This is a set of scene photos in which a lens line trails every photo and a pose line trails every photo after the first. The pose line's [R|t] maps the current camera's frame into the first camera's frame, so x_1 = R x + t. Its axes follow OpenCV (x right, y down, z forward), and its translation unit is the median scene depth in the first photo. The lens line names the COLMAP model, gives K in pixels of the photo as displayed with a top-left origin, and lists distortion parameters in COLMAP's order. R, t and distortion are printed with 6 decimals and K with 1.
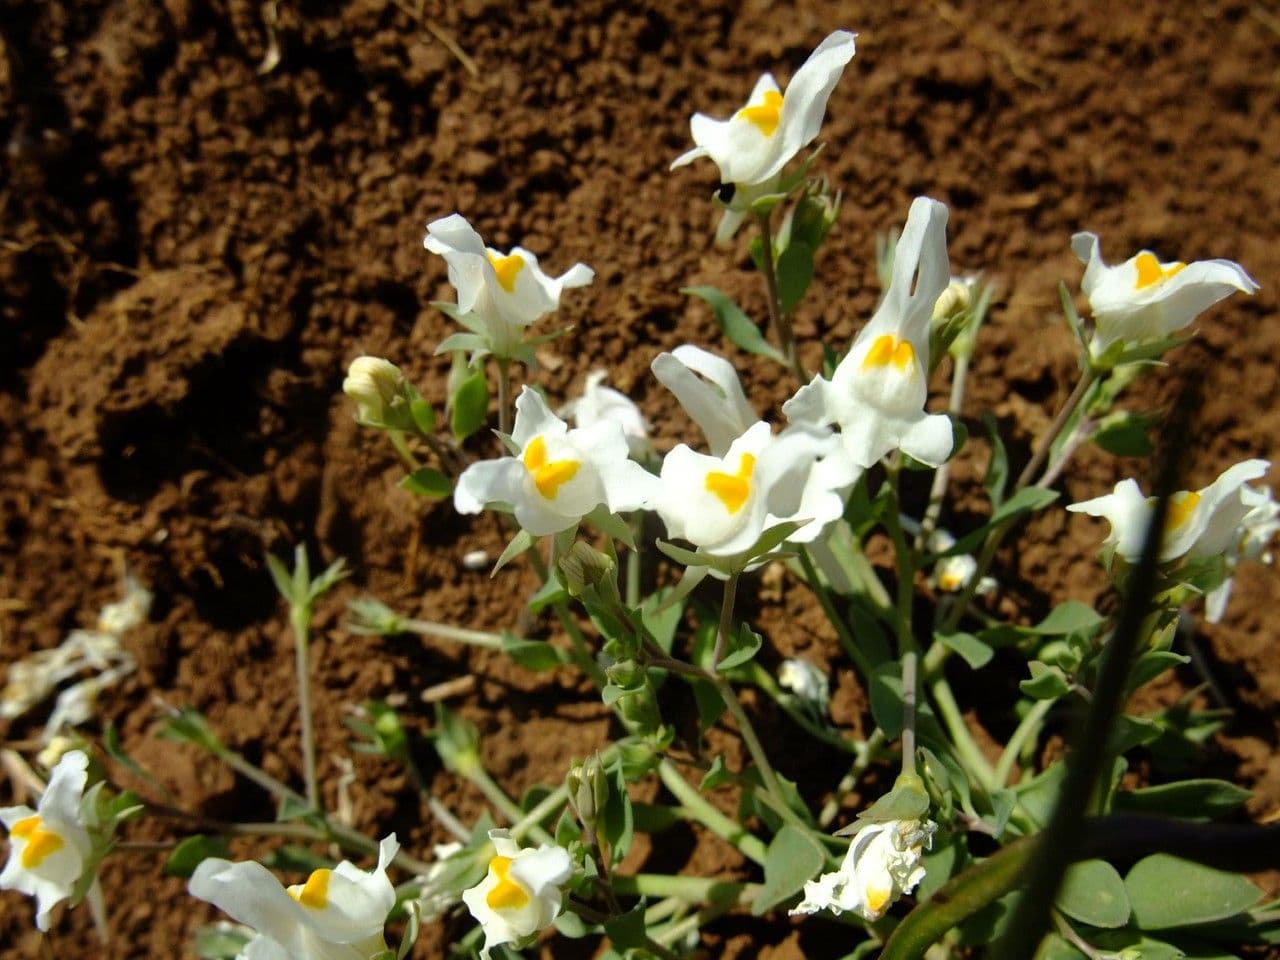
lens RADIAL K [[852.2, 0, 639.5], [0, 852.2, 462.2], [0, 0, 1]] dist [-0.053314, 0.000933]
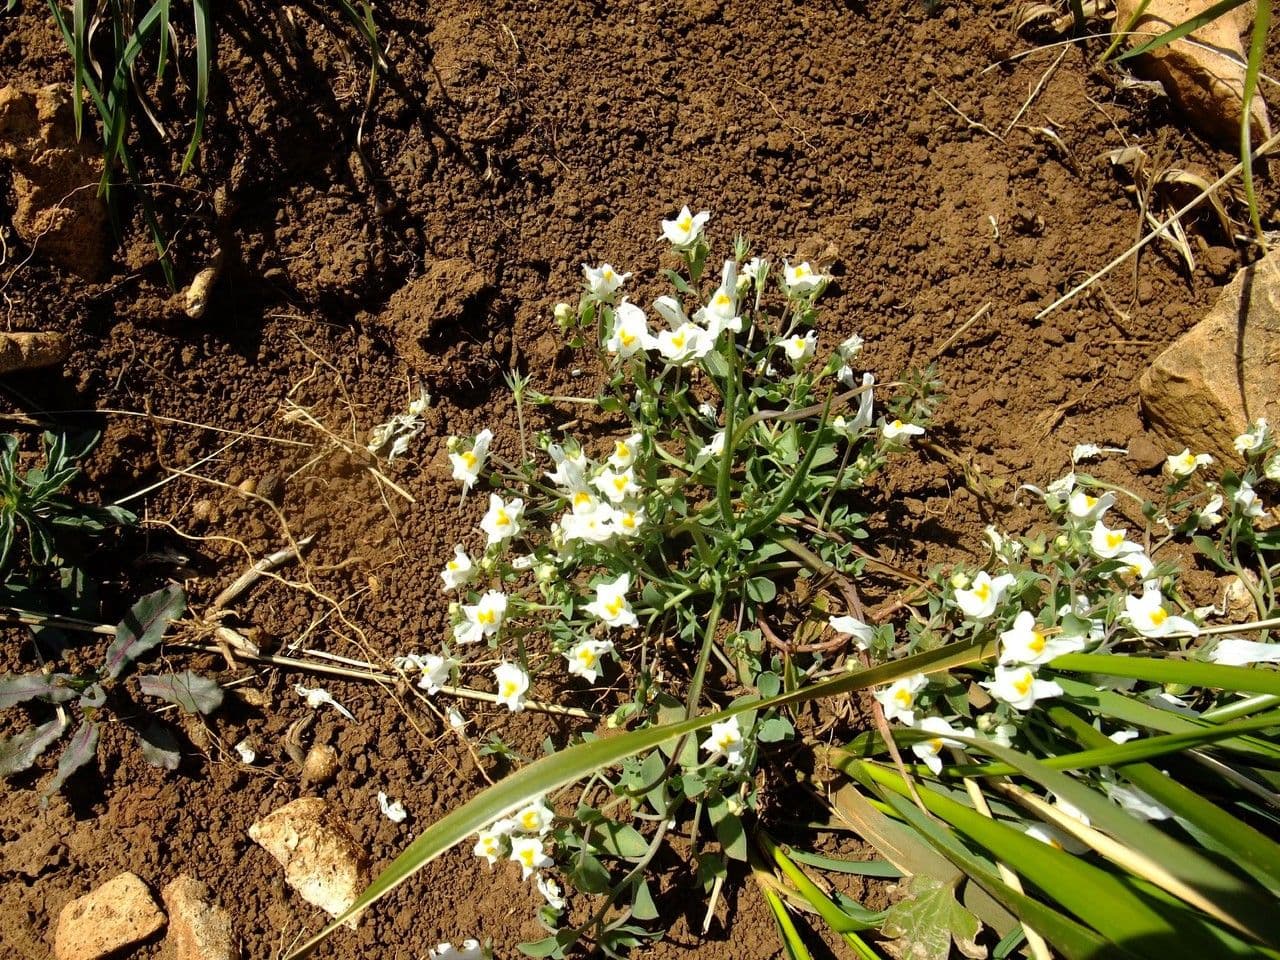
lens RADIAL K [[852.2, 0, 639.5], [0, 852.2, 462.2], [0, 0, 1]] dist [-0.053314, 0.000933]
pose [[0.997519, -0.047599, 0.051876, -0.155809], [0.037190, 0.981880, 0.185819, -0.084439], [-0.059781, -0.183429, 0.981214, -1.531221]]
